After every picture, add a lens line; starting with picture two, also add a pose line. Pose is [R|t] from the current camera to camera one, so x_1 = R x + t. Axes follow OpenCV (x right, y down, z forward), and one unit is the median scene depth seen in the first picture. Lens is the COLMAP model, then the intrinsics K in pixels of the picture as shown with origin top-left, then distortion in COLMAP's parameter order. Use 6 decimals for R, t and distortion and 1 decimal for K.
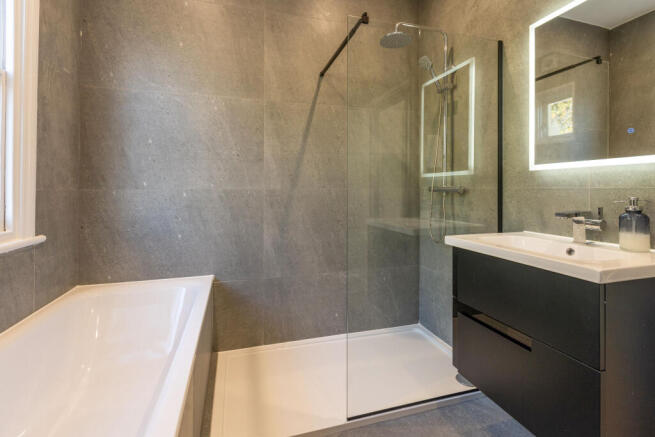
lens RADIAL K [[299.2, 0, 326.2], [0, 299.2, 190.9], [0, 0, 1]] dist [-0.009533, 0.000924]
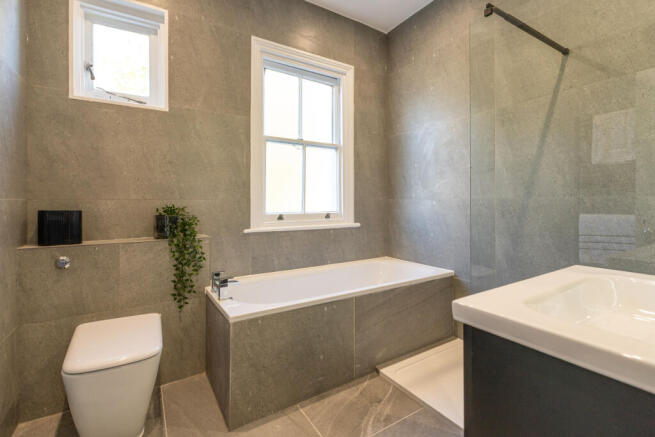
lens RADIAL K [[299.2, 0, 326.9], [0, 299.2, 198.3], [0, 0, 1]] dist [-0.009533, 0.000924]
pose [[0.261626, -0.006803, -0.965145, 0.598247], [-0.000413, 0.999974, -0.007161, 0.001442], [0.965169, 0.002272, 0.261617, 0.194849]]
